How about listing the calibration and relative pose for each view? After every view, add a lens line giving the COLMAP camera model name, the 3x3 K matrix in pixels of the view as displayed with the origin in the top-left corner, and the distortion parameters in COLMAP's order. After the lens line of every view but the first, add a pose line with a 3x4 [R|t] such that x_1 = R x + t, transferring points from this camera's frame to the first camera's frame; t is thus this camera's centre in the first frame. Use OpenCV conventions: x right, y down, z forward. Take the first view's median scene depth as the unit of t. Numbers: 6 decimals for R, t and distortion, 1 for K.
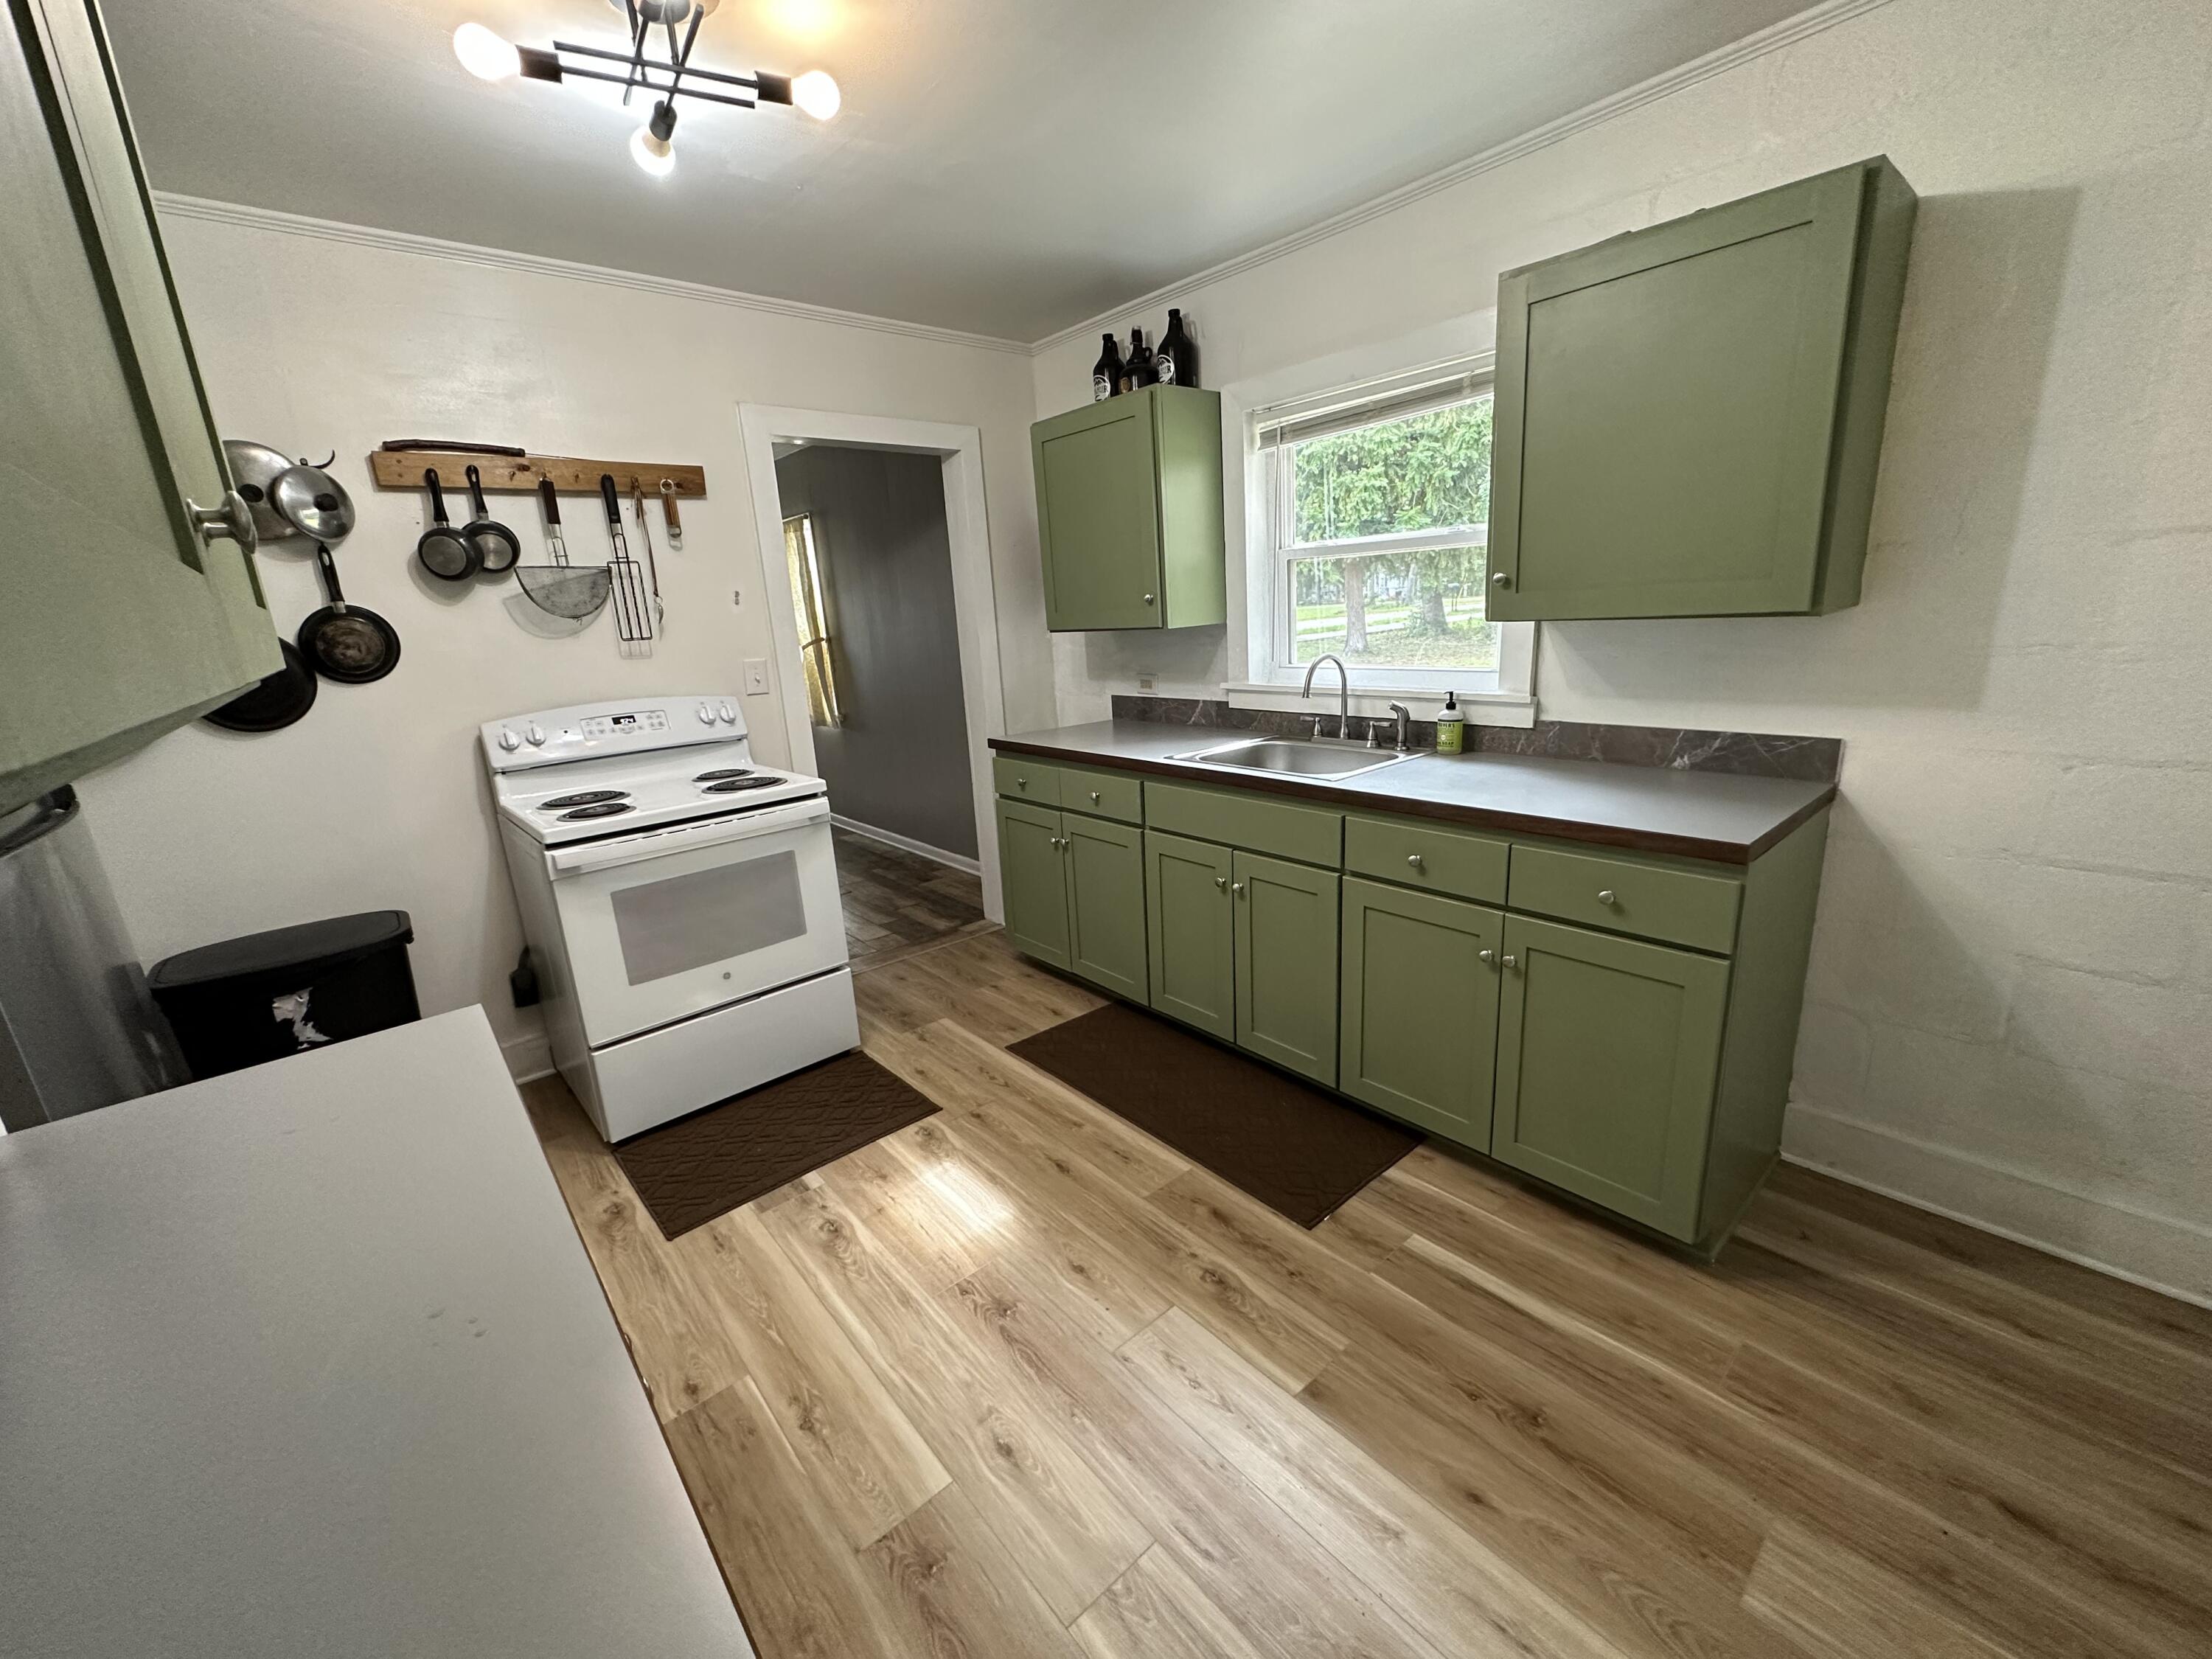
lens RADIAL K [[880.7, 0, 1102.6], [0, 880.7, 828.4], [0, 0, 1]] dist [-0.003518, 0.000545]
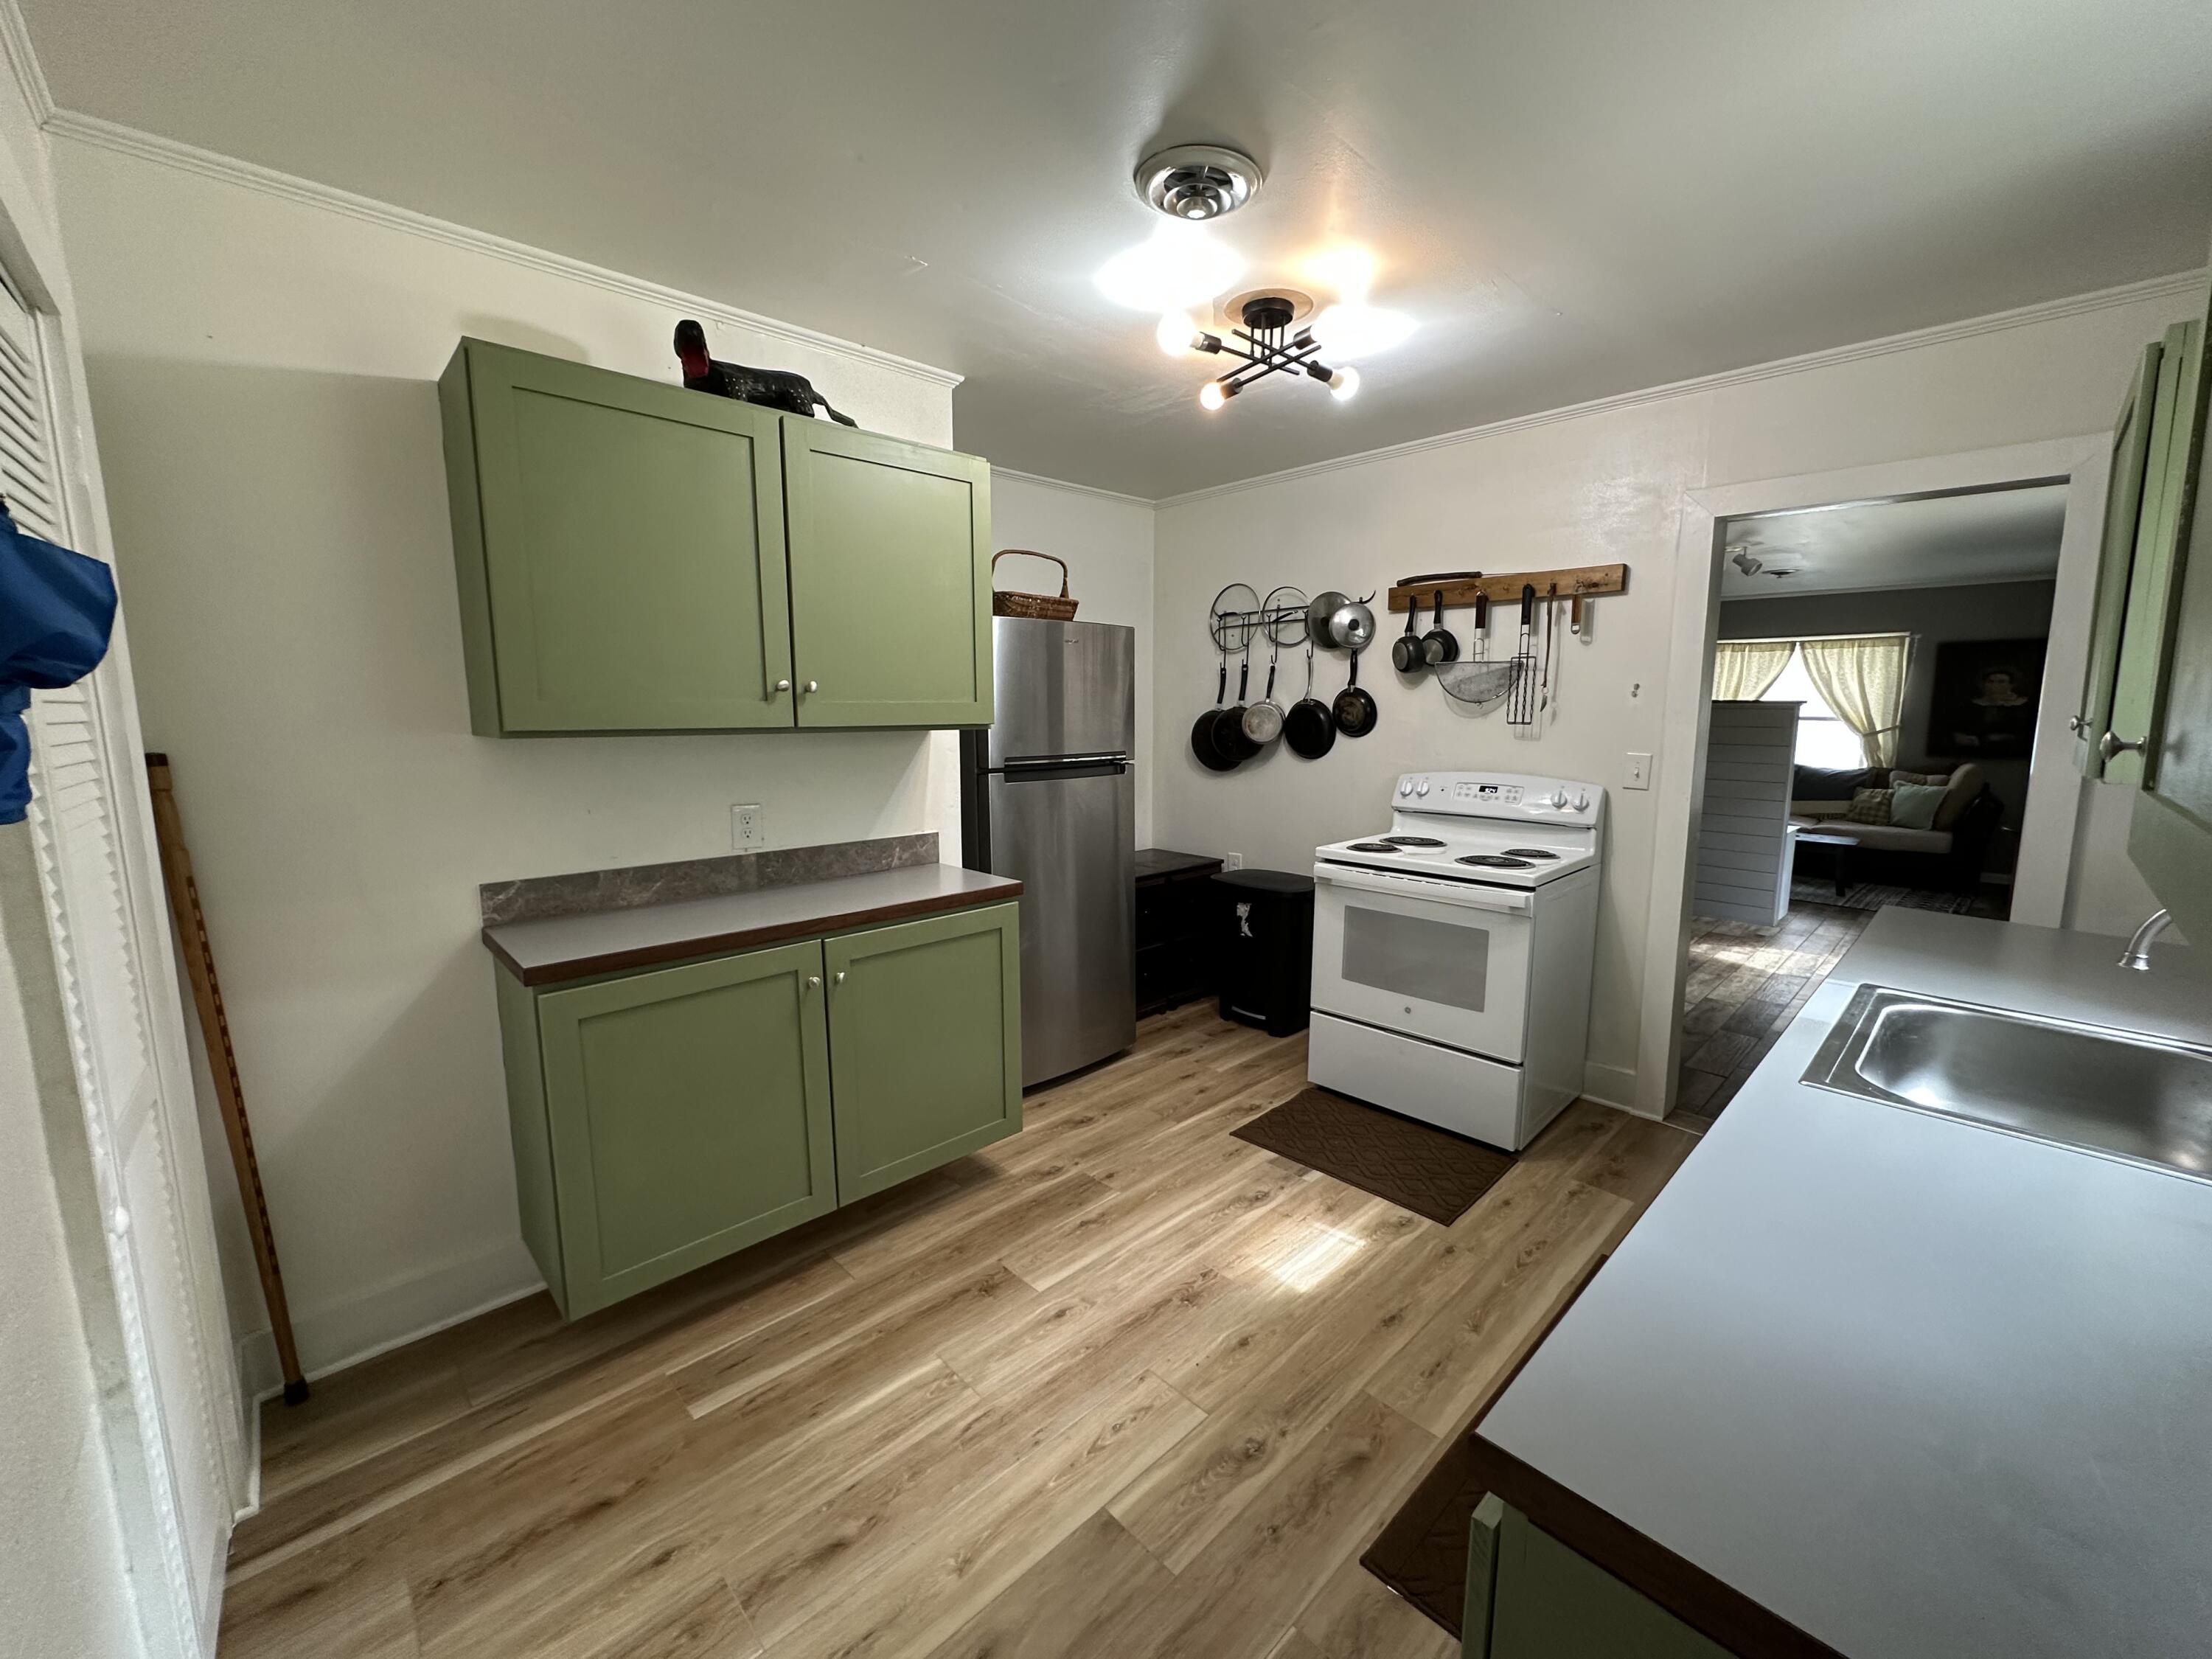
lens RADIAL K [[880.7, 0, 1109.3], [0, 880.7, 829.4], [0, 0, 1]] dist [-0.003518, 0.000545]
pose [[0.051706, 0.196064, -0.979227, 0.713408], [-0.252376, 0.951277, 0.177142, -0.184144], [0.966247, 0.237974, 0.098668, 0.490150]]
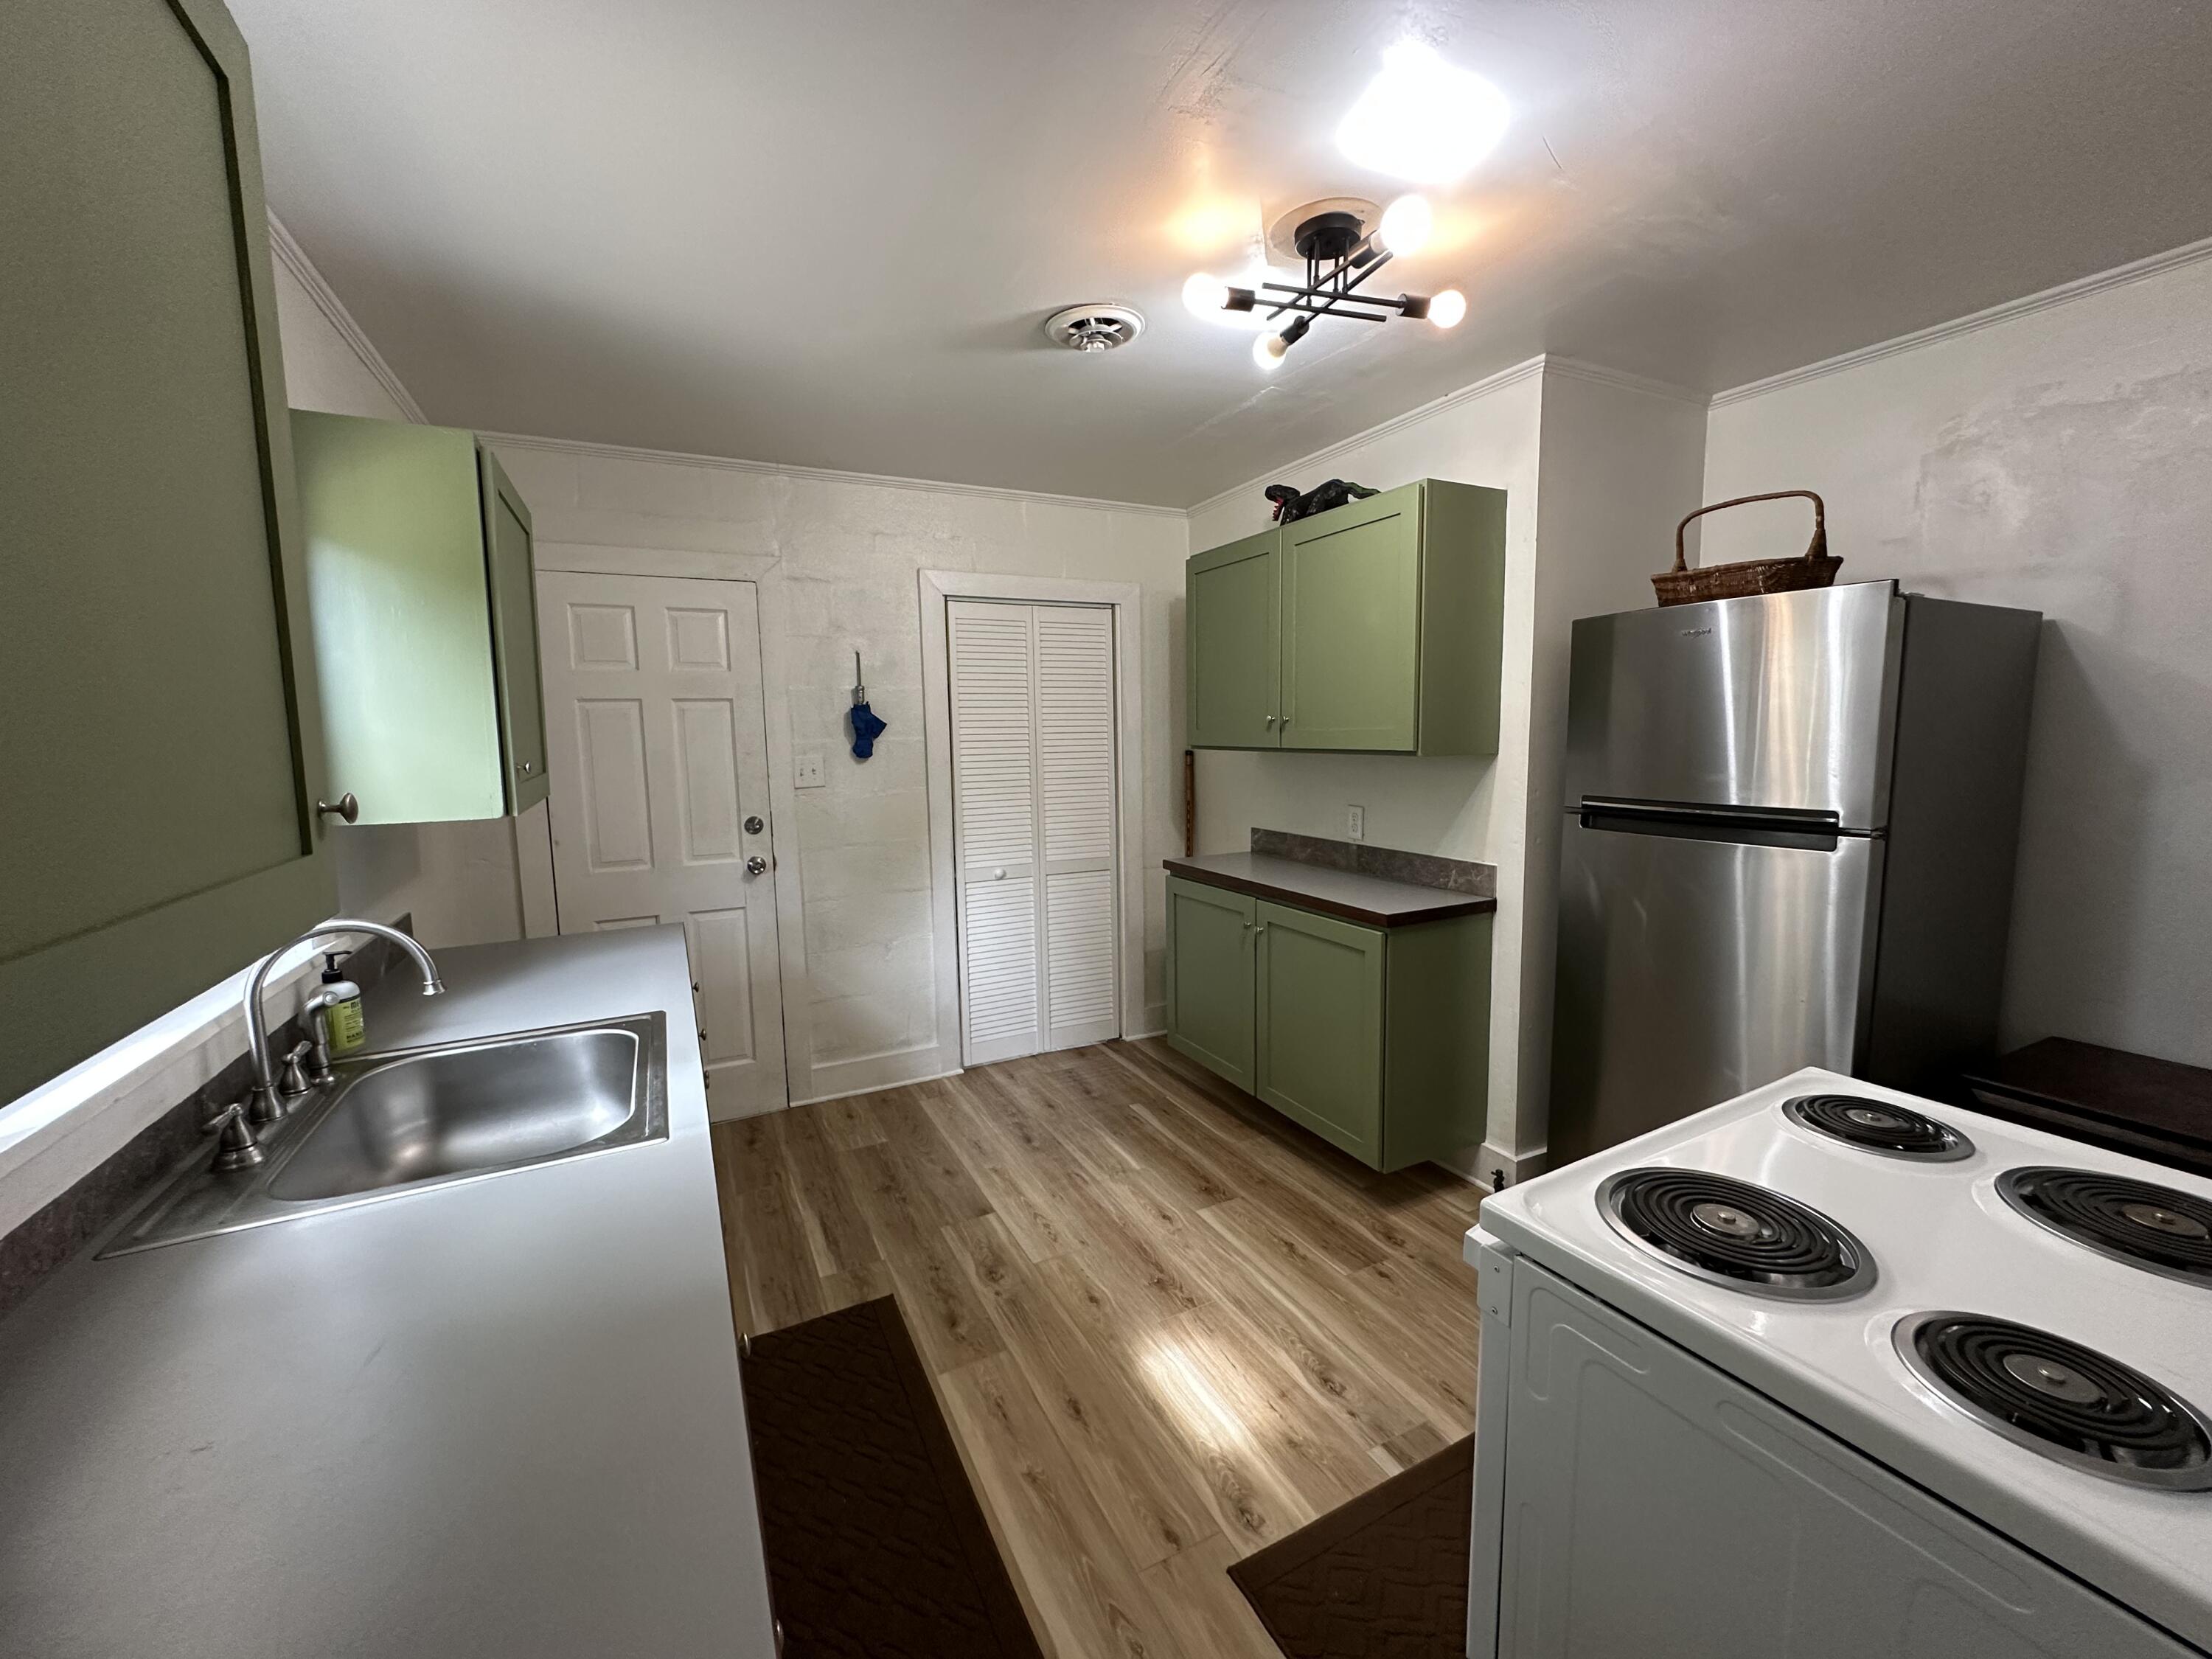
lens RADIAL K [[880.7, 0, 1099.9], [0, 880.7, 825.2], [0, 0, 1]] dist [-0.003518, 0.000545]
pose [[-0.966301, 0.046715, 0.253141, -0.299589], [0.132899, 0.932733, 0.335182, -0.402633], [-0.220455, 0.357529, -0.907509, 1.513726]]
